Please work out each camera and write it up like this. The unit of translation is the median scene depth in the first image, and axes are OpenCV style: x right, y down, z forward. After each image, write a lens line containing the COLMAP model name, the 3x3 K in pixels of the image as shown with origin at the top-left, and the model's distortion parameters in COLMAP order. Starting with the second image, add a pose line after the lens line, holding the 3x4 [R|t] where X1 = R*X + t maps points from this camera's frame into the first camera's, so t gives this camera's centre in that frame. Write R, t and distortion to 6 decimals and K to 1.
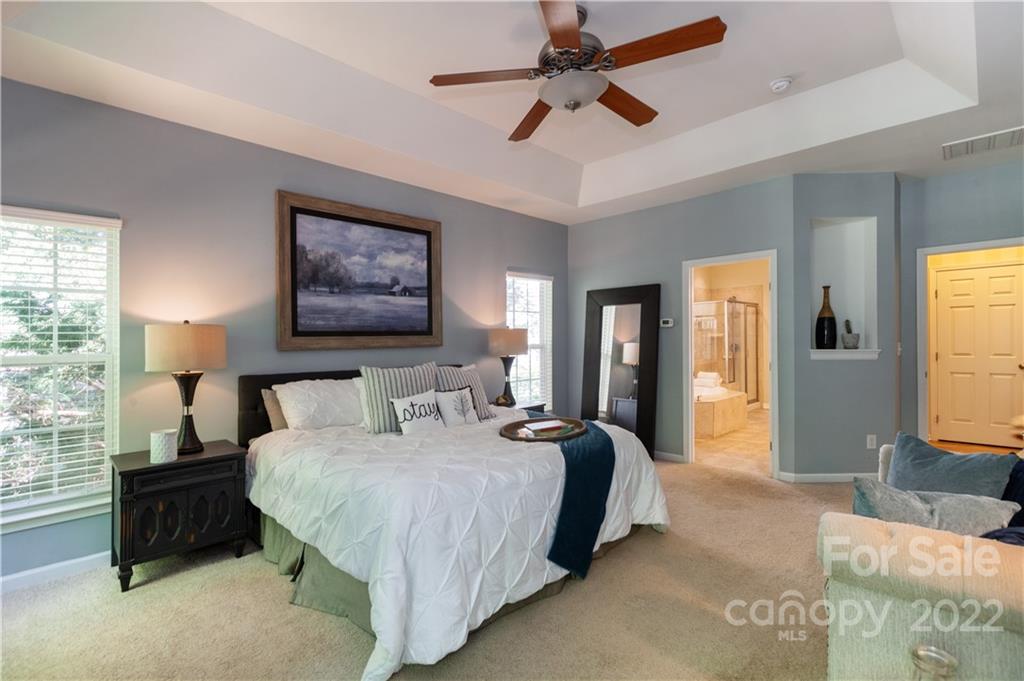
lens RADIAL K [[465.2, 0, 506.6], [0, 465.2, 331.2], [0, 0, 1]] dist [0.000062, -0.000143]
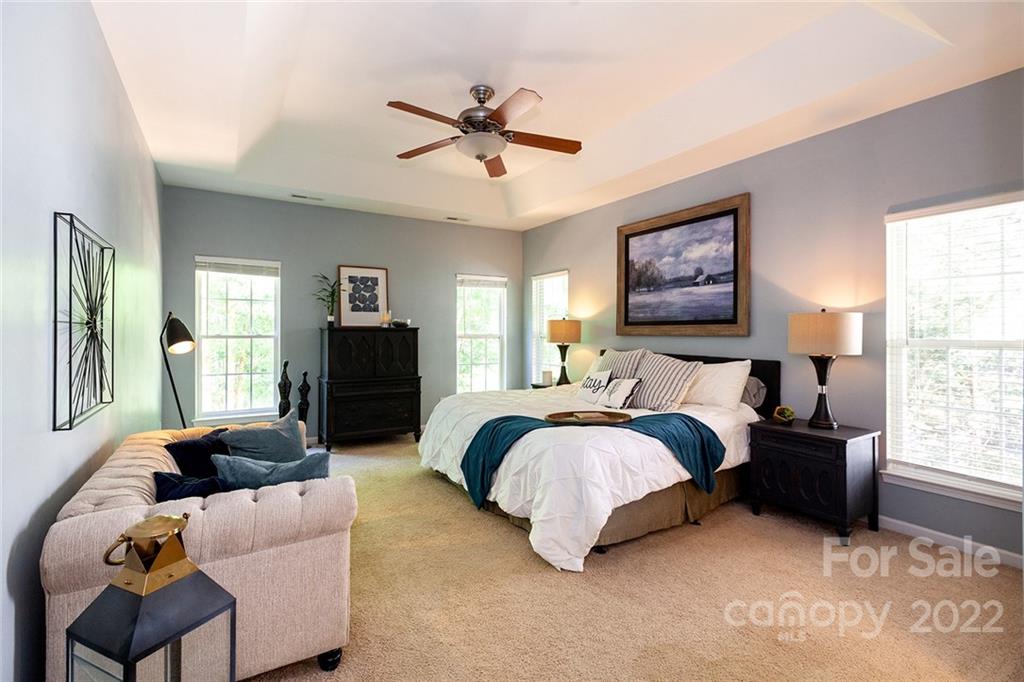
lens RADIAL K [[465.2, 0, 506.6], [0, 465.2, 331.7], [0, 0, 1]] dist [0.000062, -0.000143]
pose [[-0.224302, 0.019612, -0.974322, 0.880189], [0.023784, 0.999610, 0.014645, 0.000171], [0.974229, -0.019888, -0.224681, 0.828494]]
